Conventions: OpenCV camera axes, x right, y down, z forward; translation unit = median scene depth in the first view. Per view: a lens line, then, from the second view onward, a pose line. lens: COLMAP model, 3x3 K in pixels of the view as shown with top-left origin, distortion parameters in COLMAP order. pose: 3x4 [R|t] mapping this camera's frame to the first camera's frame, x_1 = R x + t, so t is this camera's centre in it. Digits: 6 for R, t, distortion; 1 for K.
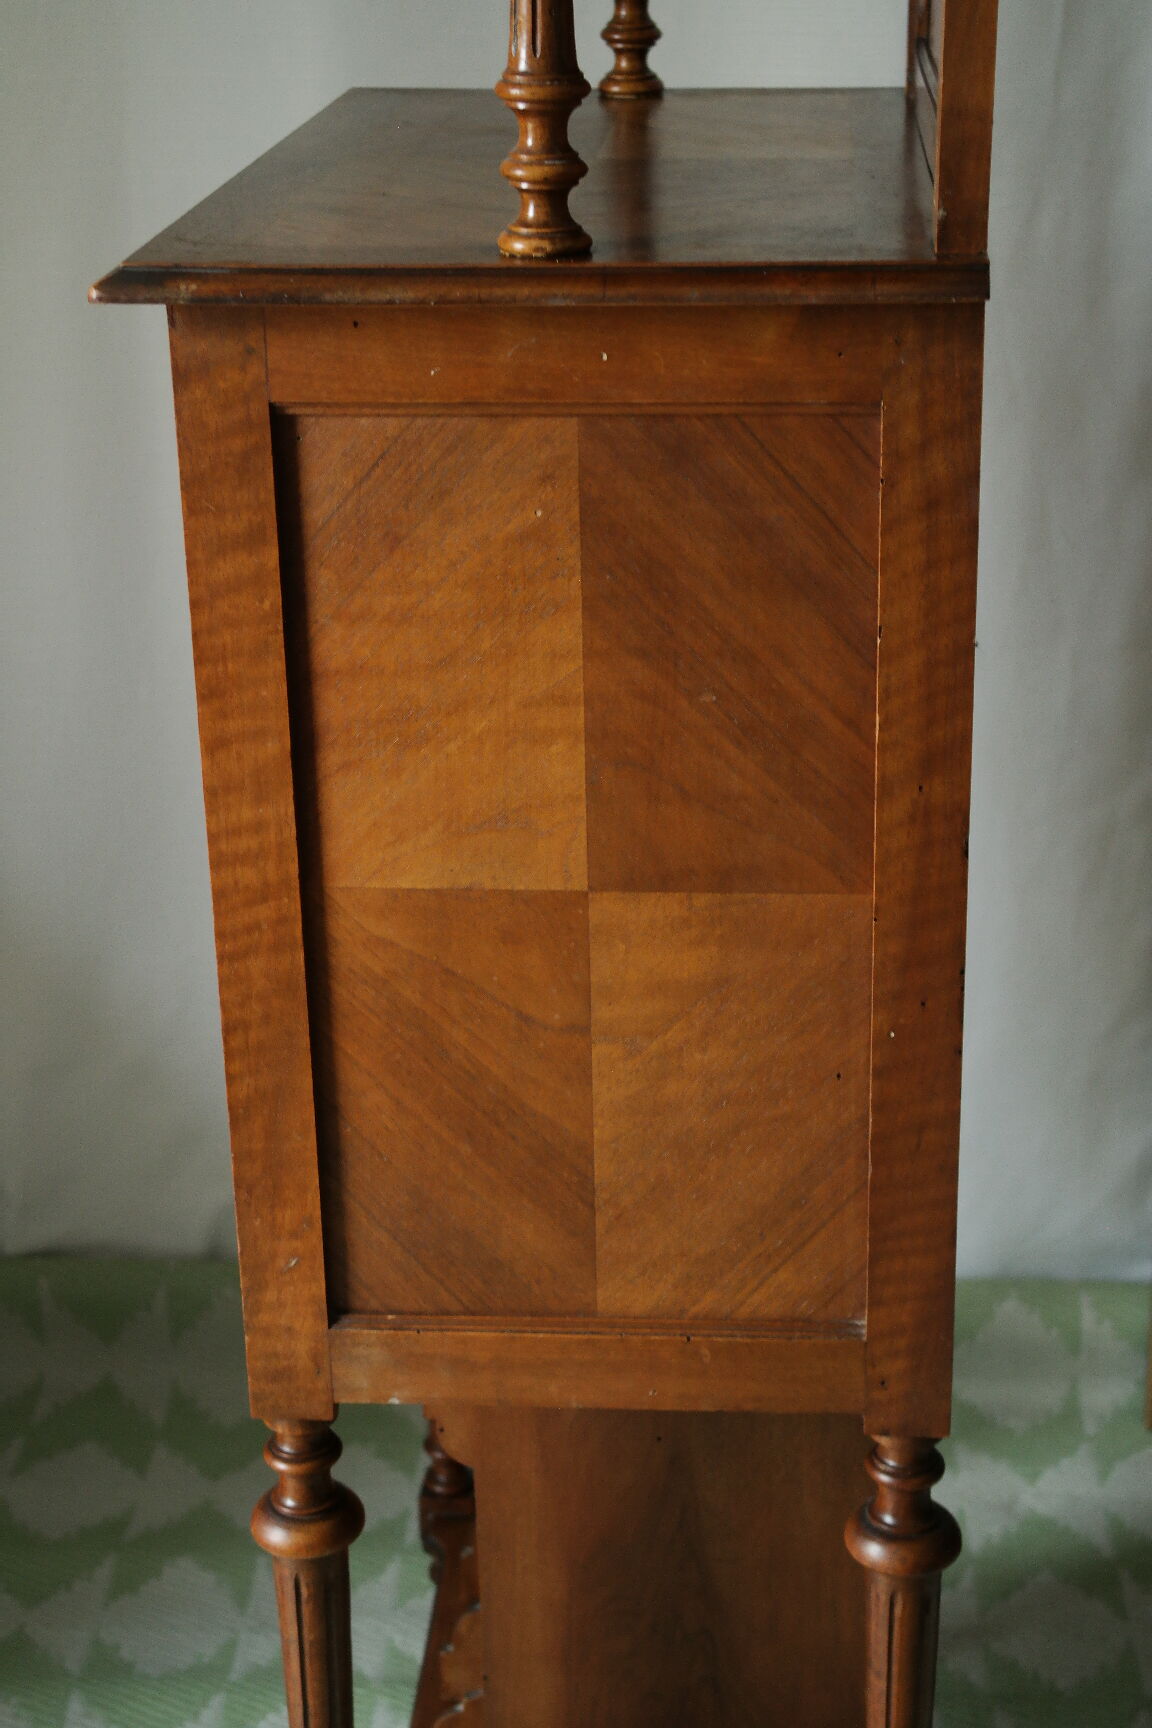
lens RADIAL K [[2819.9, 0, 577.4], [0, 2819.9, 882.0], [0, 0, 1]] dist [0.037922, 0.000000]
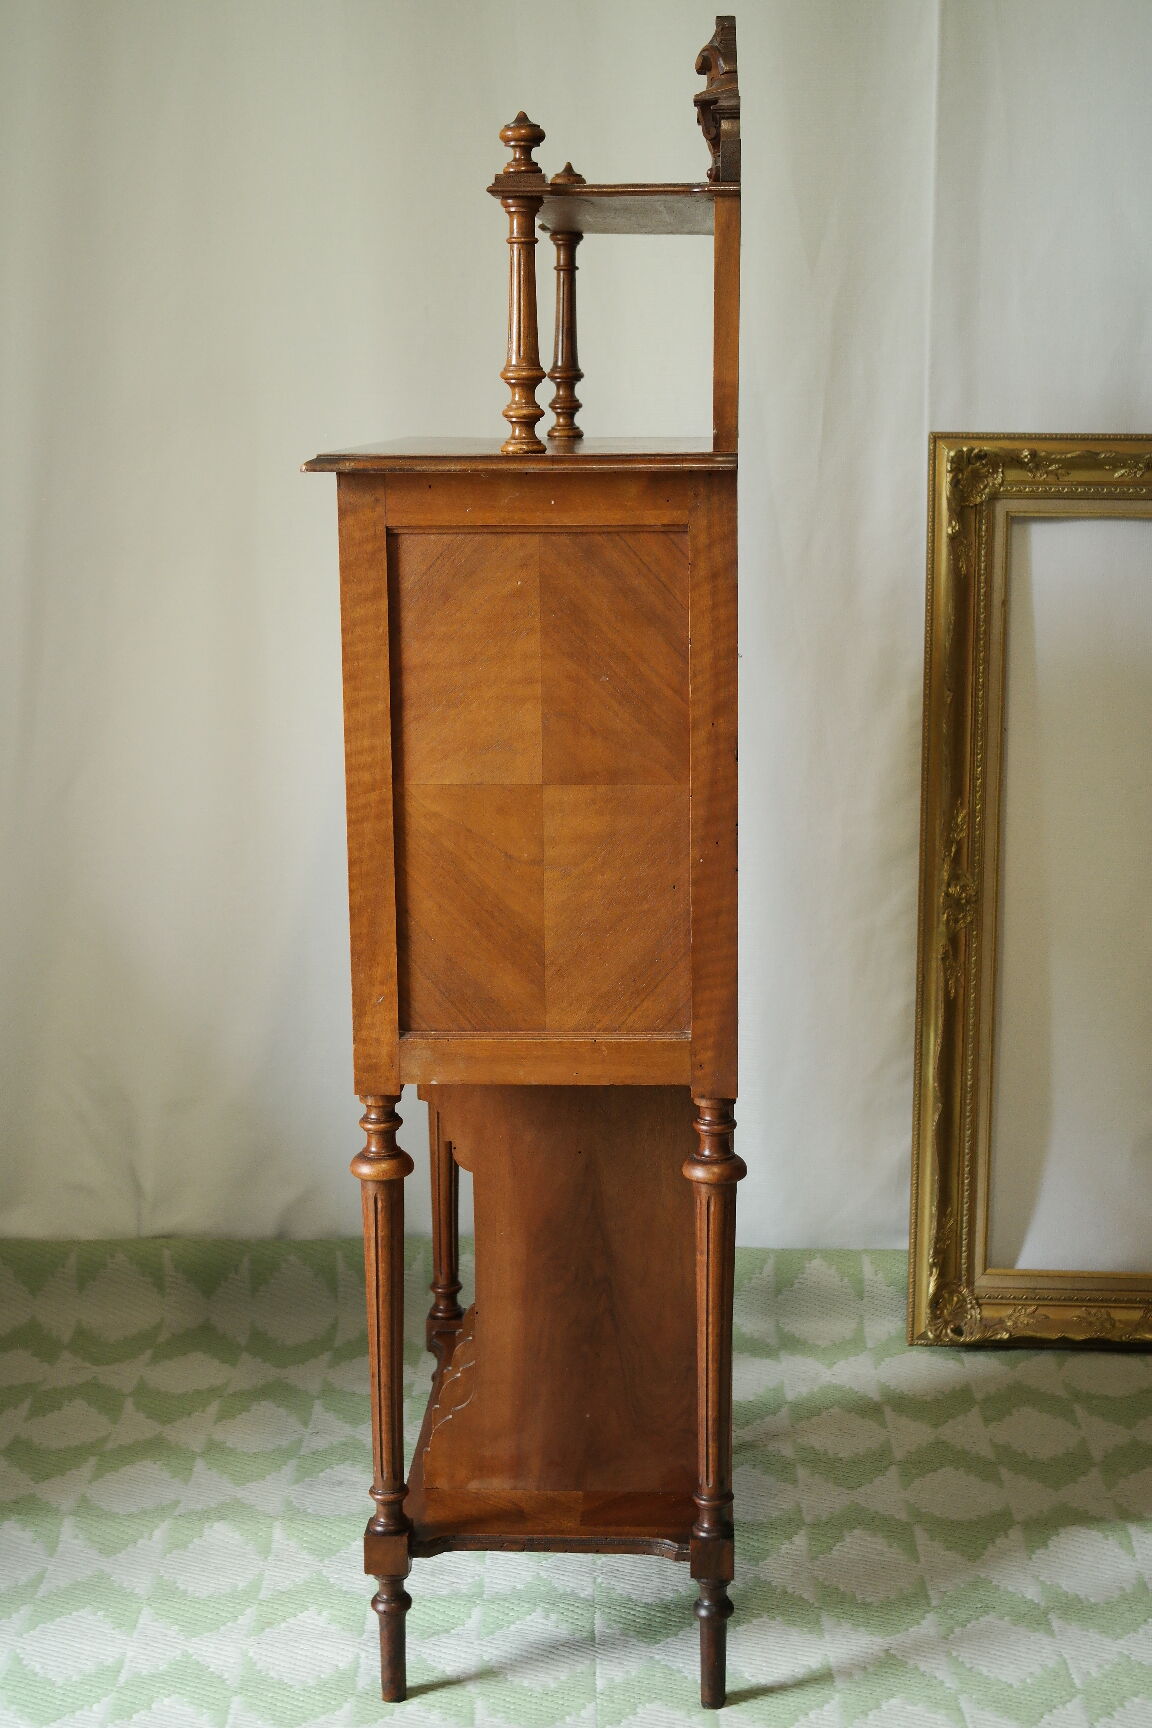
lens RADIAL K [[2605.6, 0, 564.5], [0, 2605.6, 870.5], [0, 0, 1]] dist [0.044741, 0.000000]
pose [[0.999789, 0.006587, 0.019468, -0.015402], [-0.002504, 0.979226, -0.202755, 0.420090], [-0.020399, 0.202663, 0.979036, -0.725977]]
